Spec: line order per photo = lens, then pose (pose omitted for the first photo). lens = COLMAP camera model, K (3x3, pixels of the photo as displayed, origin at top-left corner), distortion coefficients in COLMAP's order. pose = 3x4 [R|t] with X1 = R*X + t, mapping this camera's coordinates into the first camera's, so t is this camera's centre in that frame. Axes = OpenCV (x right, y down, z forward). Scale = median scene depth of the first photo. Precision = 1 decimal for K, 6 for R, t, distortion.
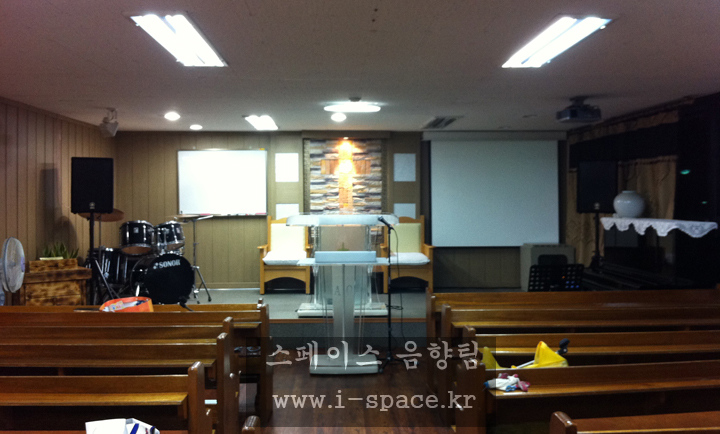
lens RADIAL K [[698.3, 0, 366.9], [0, 698.3, 199.6], [0, 0, 1]] dist [-0.019221, 0.000000]
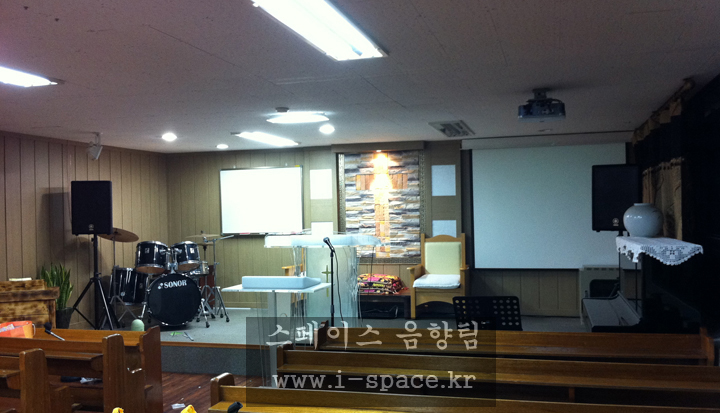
lens RADIAL K [[699.3, 0, 361.6], [0, 699.3, 218.7], [0, 0, 1]] dist [0.000041, 0.000000]
pose [[0.948247, -0.012637, -0.317282, 0.254895], [0.015182, 0.999869, 0.005552, -0.003116], [0.317170, -0.010081, 0.948315, 0.112734]]
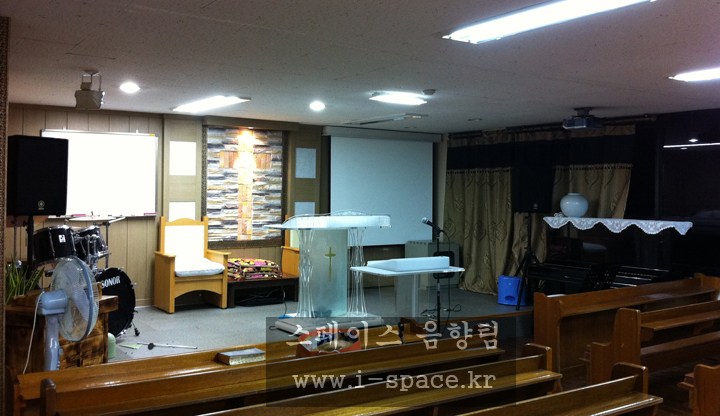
lens RADIAL K [[699.3, 0, 369.9], [0, 699.3, 184.5], [0, 0, 1]] dist [0.000041, 0.000000]
pose [[0.841207, 0.017006, 0.540446, -0.398993], [-0.010178, 0.999826, -0.015619, -0.004144], [-0.540617, 0.007638, 0.841234, 0.182558]]
